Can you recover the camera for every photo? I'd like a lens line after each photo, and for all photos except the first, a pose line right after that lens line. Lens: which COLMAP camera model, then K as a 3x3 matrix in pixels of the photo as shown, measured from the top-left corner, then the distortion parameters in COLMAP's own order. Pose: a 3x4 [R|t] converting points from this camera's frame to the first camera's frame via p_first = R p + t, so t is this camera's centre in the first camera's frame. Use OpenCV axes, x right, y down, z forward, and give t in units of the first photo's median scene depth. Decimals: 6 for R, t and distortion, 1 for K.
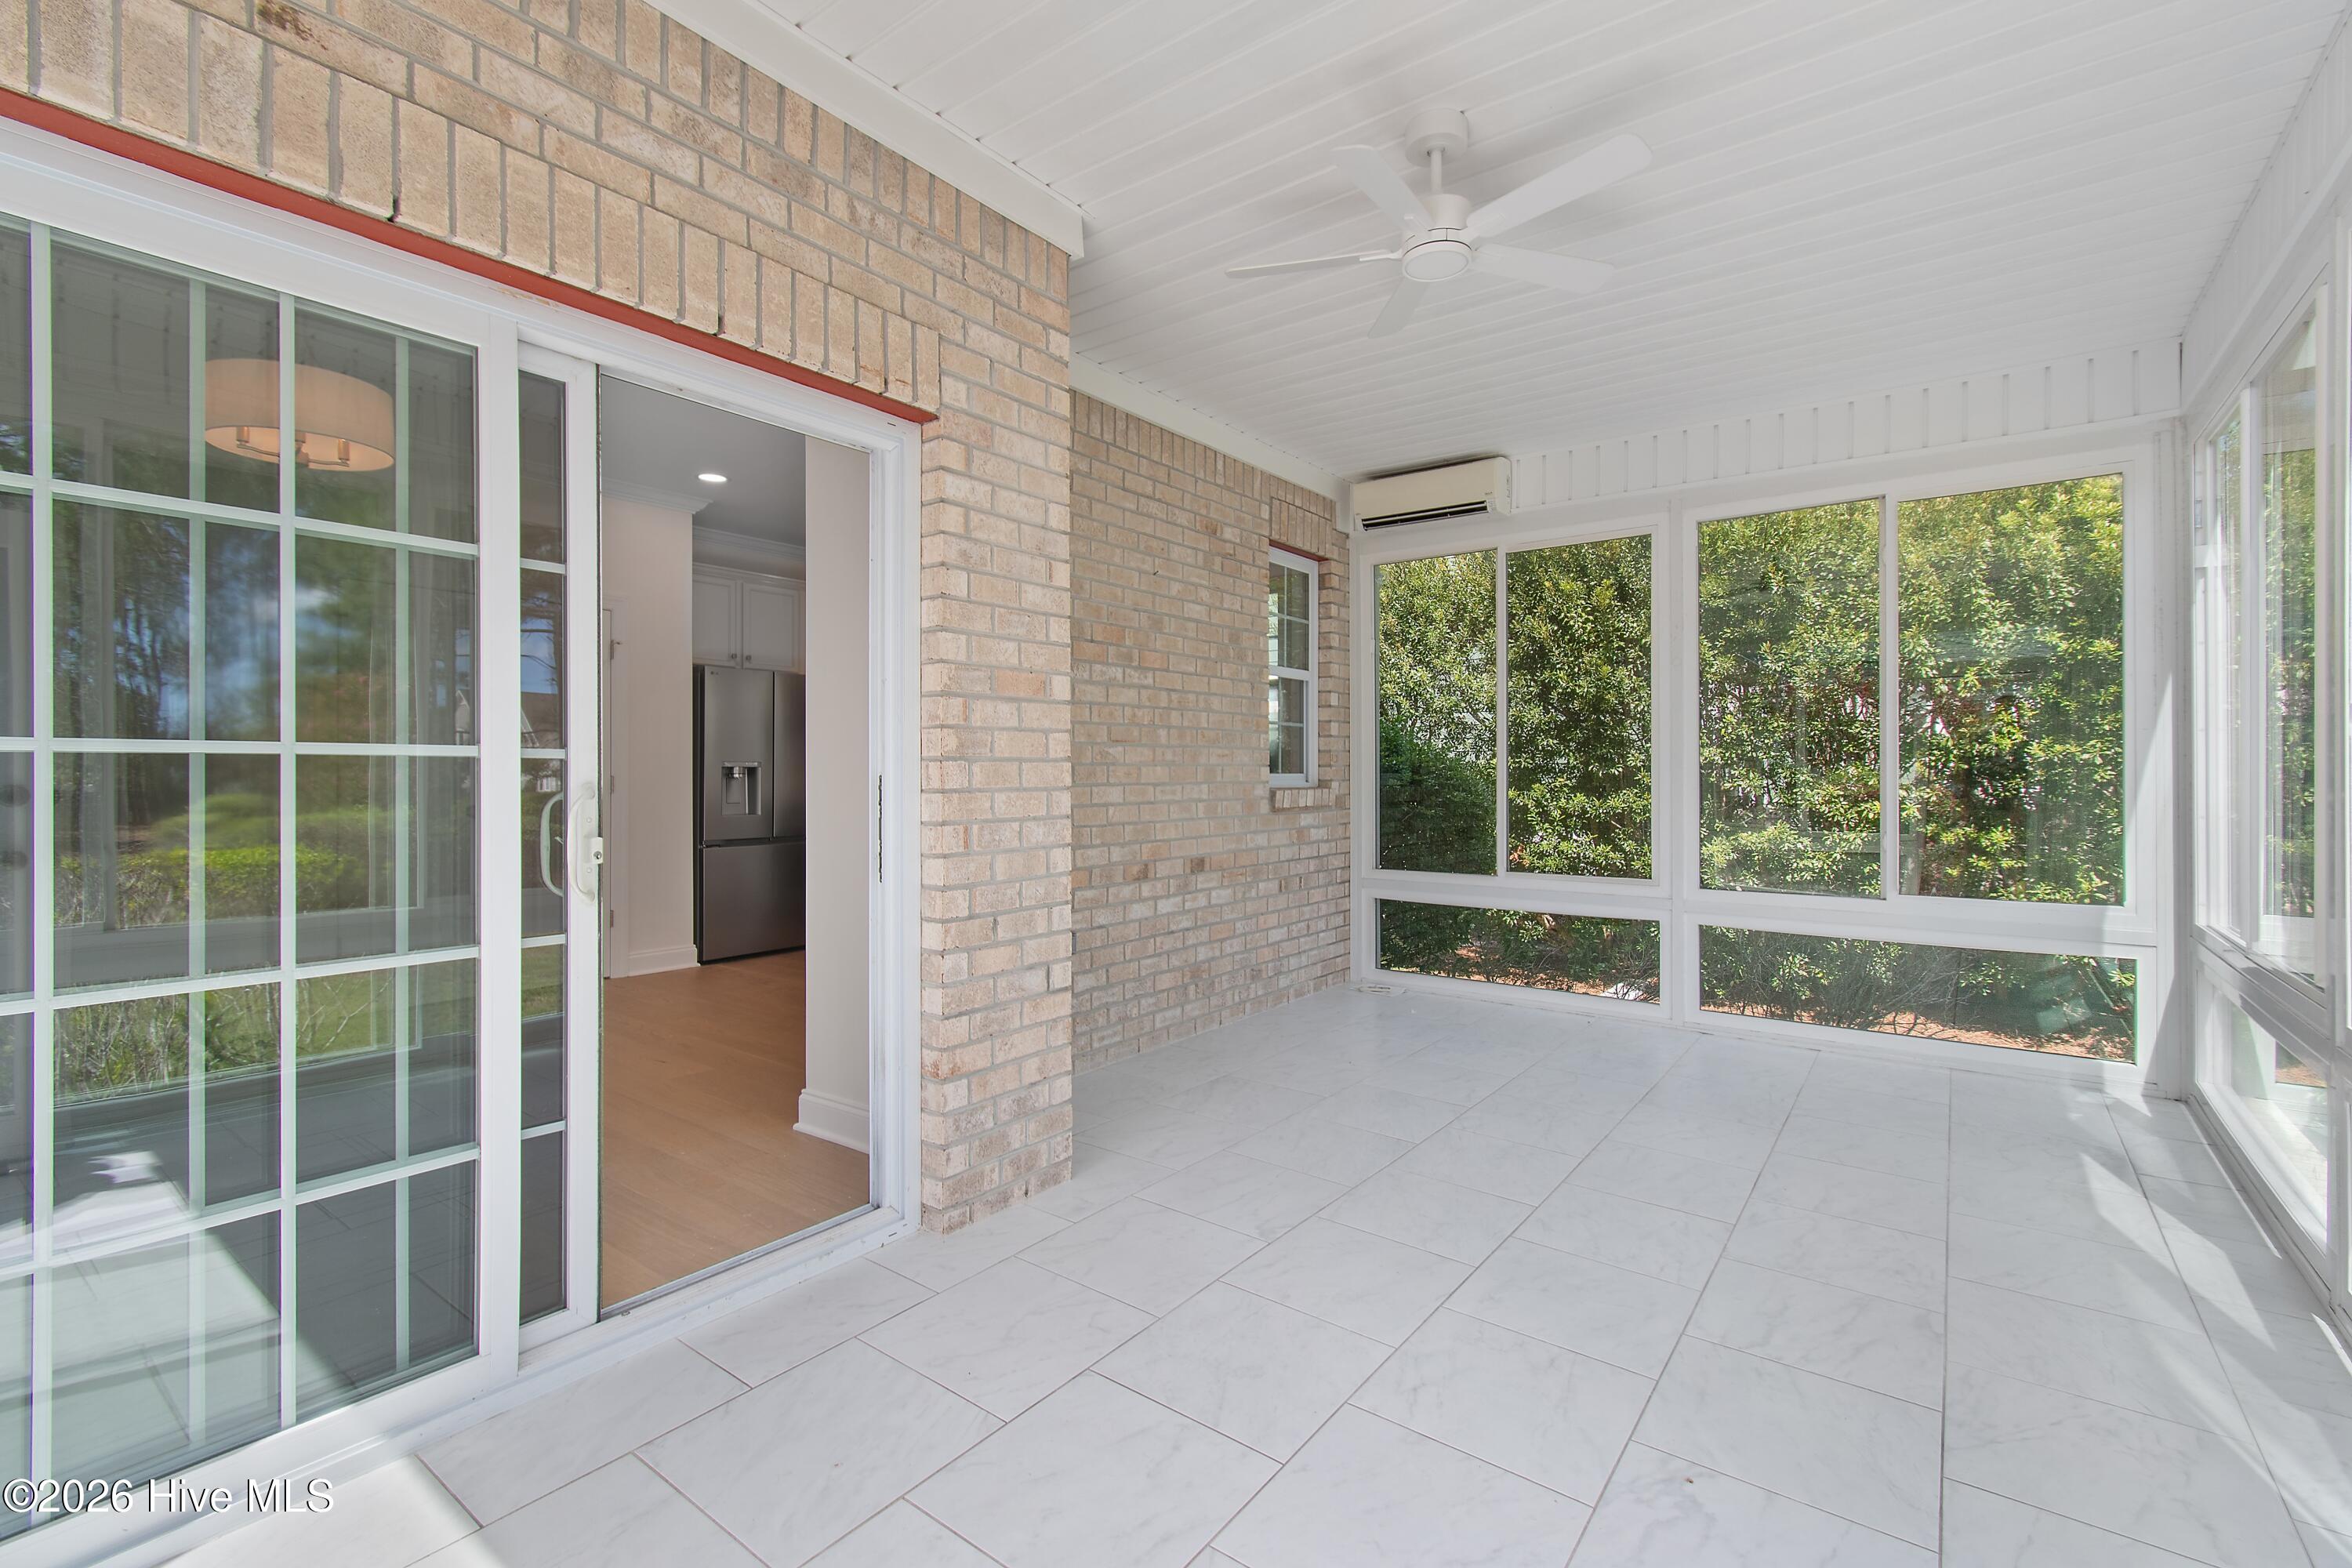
lens RADIAL K [[1041.7, 0, 1172.1], [0, 1041.7, 773.5], [0, 0, 1]] dist [0.008396, -0.001434]
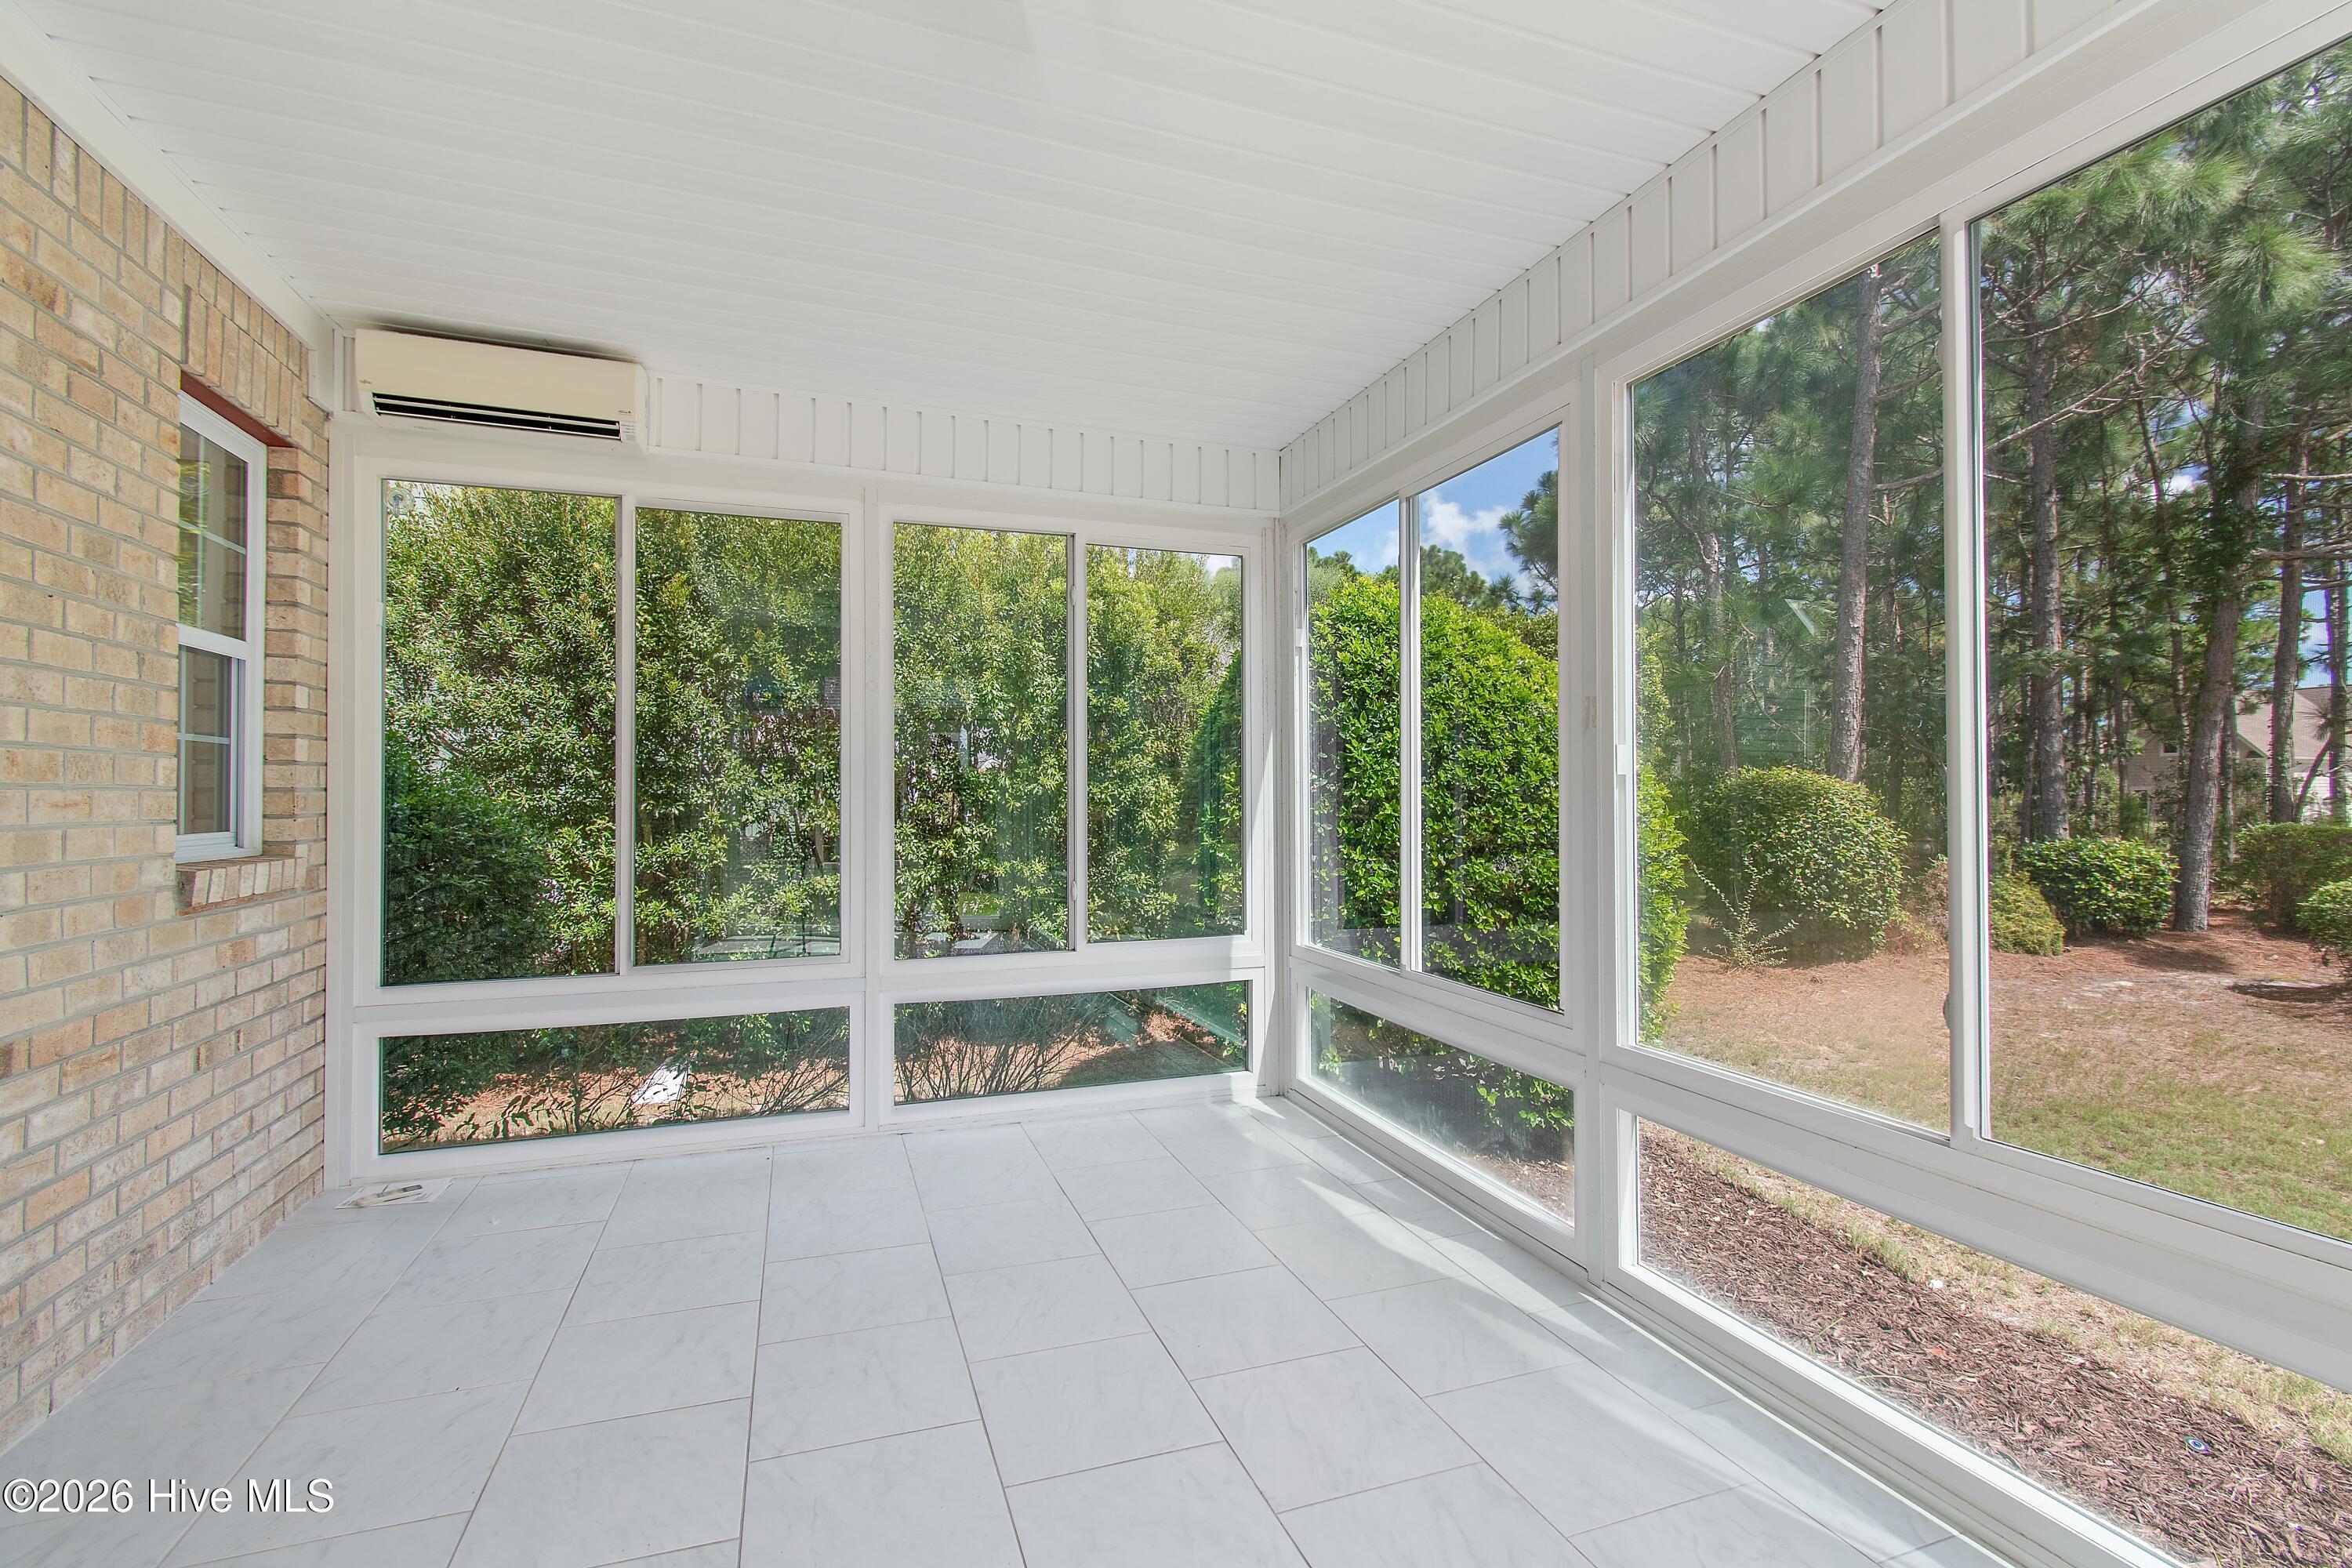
lens RADIAL K [[1041.7, 0, 1174.6], [0, 1041.7, 781.1], [0, 0, 1]] dist [0.008396, -0.001434]
pose [[0.548392, 0.009922, 0.836162, -0.062853], [0.002257, 0.999908, -0.013345, -0.018910], [-0.836218, 0.009205, 0.548320, 0.323477]]
